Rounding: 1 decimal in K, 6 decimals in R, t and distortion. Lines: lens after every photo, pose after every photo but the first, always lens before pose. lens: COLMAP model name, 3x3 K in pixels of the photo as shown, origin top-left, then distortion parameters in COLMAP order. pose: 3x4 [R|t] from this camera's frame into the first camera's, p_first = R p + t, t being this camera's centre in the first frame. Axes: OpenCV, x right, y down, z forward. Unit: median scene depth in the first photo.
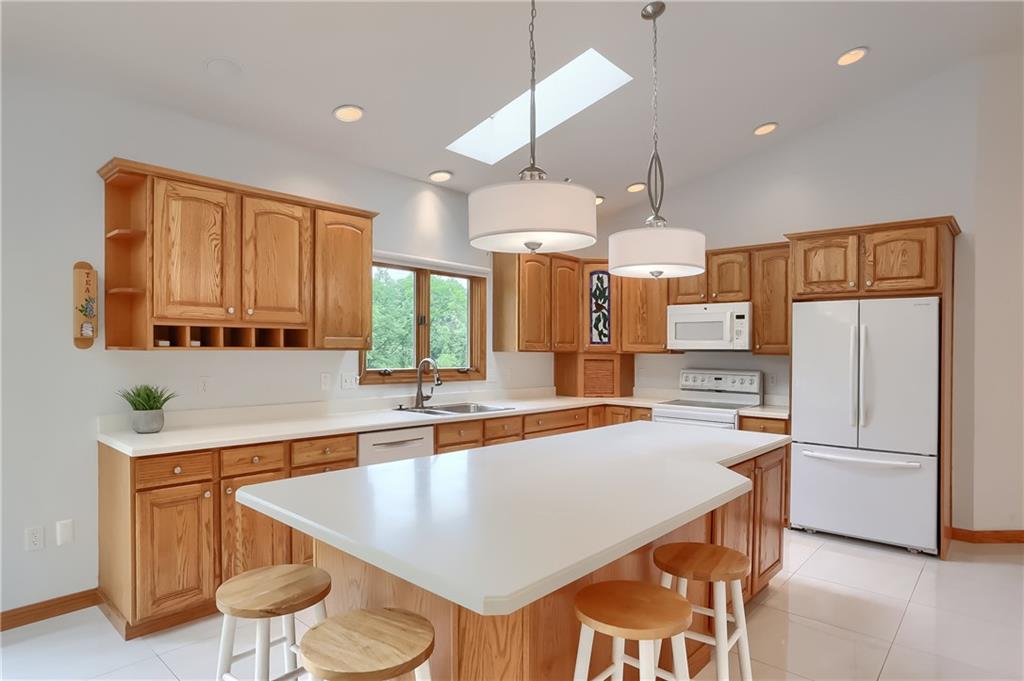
lens RADIAL K [[591.2, 0, 517.8], [0, 591.2, 338.9], [0, 0, 1]] dist [-0.014596, 0.001360]
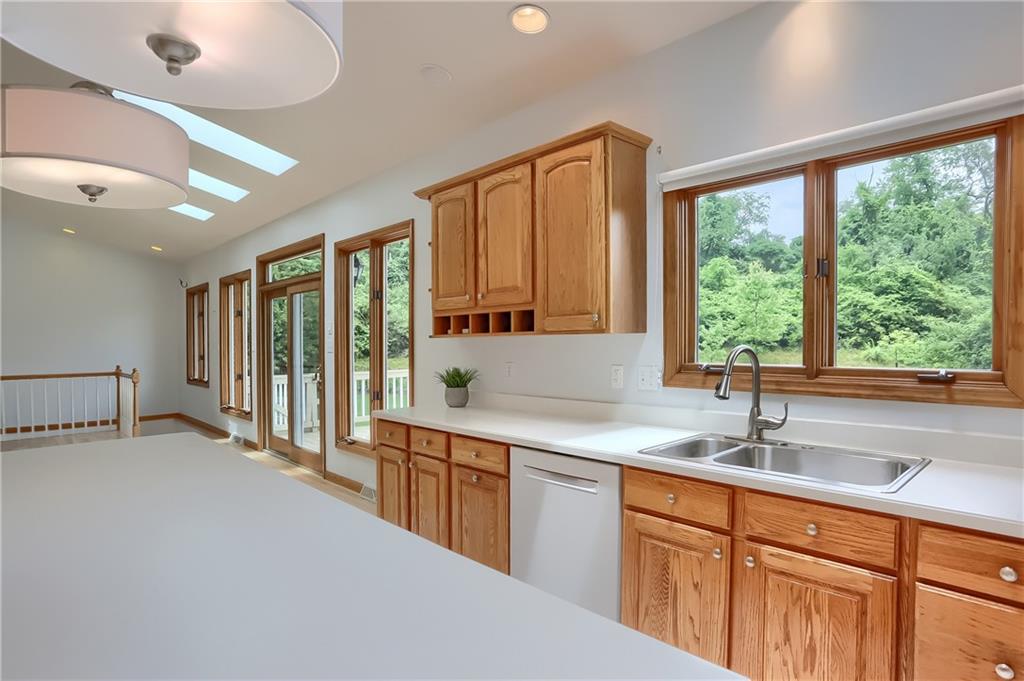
lens RADIAL K [[549.7, 0, 513.0], [0, 549.7, 348.0], [0, 0, 1]] dist [-0.032785, 0.003488]
pose [[-0.091895, 0.005703, -0.995752, 0.329481], [0.027687, 0.999612, 0.003169, 0.027462], [0.995384, -0.027278, -0.092017, 0.835067]]
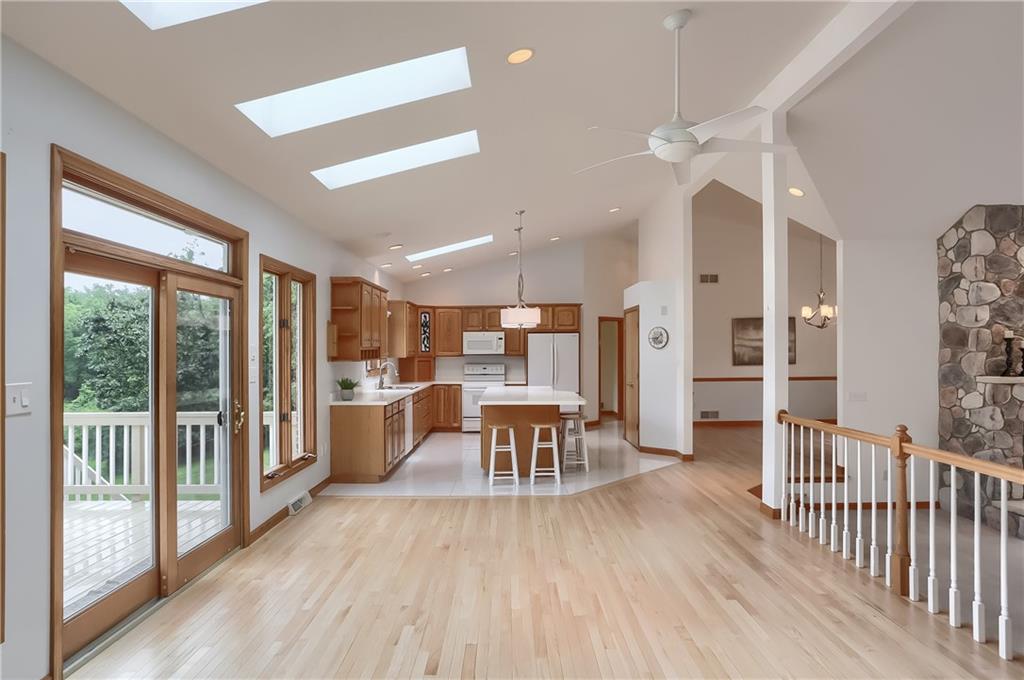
lens RADIAL K [[577.1, 0, 506.3], [0, 577.1, 349.9], [0, 0, 1]] dist [-0.028303, 0.009126]
pose [[0.761341, -0.017779, 0.648107, -1.063574], [0.005287, 0.999761, 0.021215, -0.044825], [-0.648330, -0.012725, 0.761253, -0.669302]]
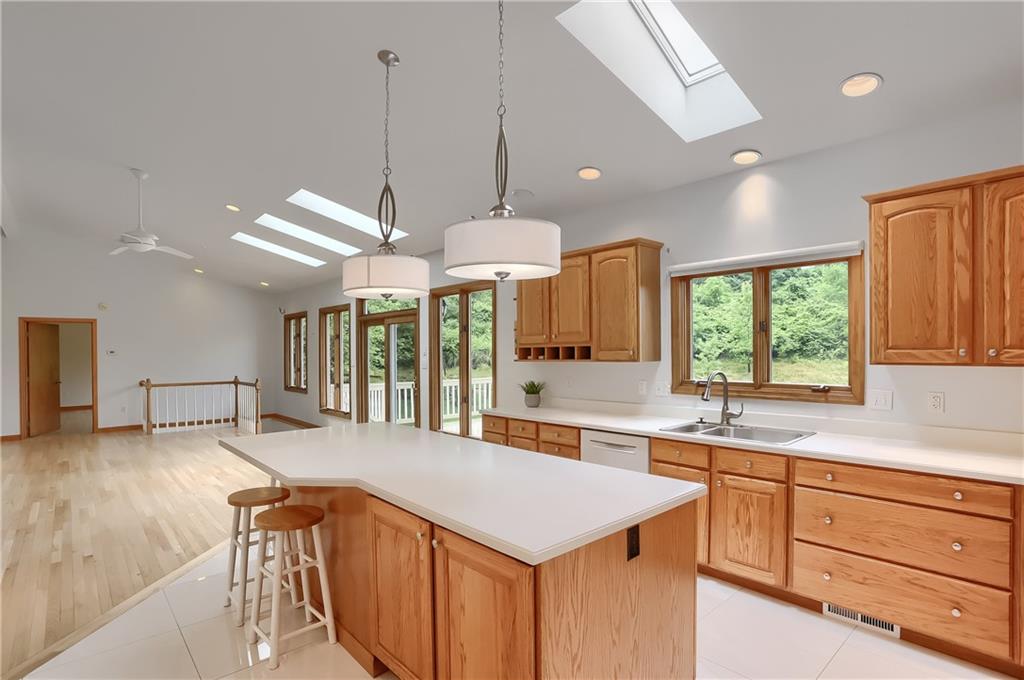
lens RADIAL K [[505.9, 0, 509.6], [0, 505.9, 343.7], [0, 0, 1]] dist [-0.057519, 0.019922]
pose [[-0.121638, -0.022525, -0.992319, 0.639666], [0.026731, 0.999306, -0.025960, 0.002695], [0.992214, -0.029683, -0.120952, 0.767971]]
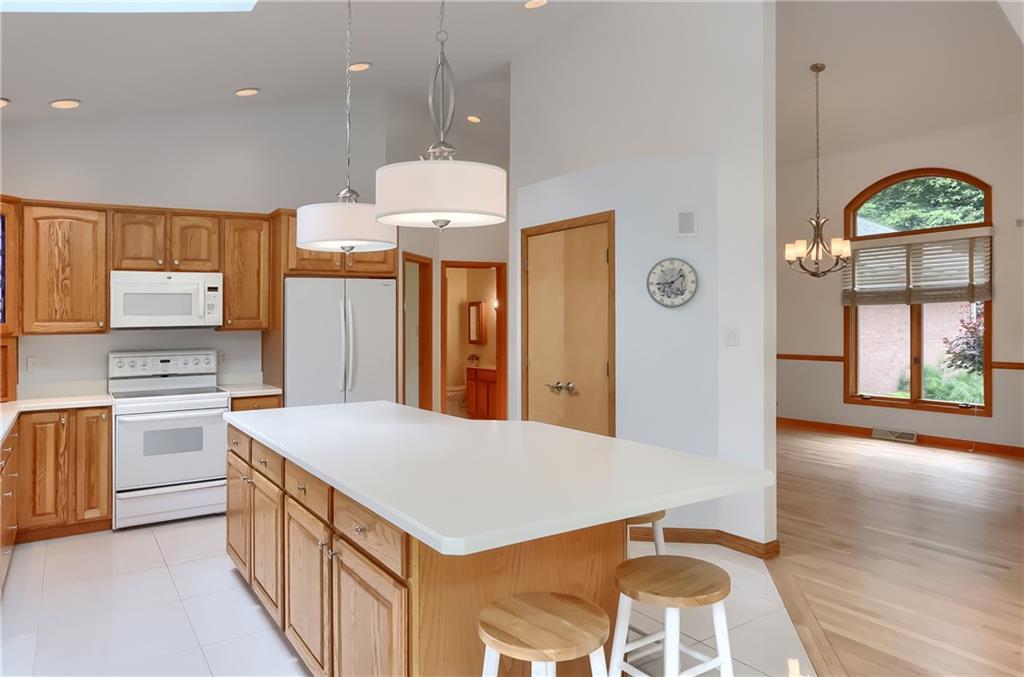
lens RADIAL K [[676.4, 0, 510.2], [0, 676.4, 304.0], [0, 0, 1]] dist [-0.044286, 0.015397]
pose [[0.276605, 0.005472, 0.960968, -0.529549], [0.001526, 0.999980, -0.006134, -0.008821], [-0.960982, 0.003163, 0.276591, 0.311280]]
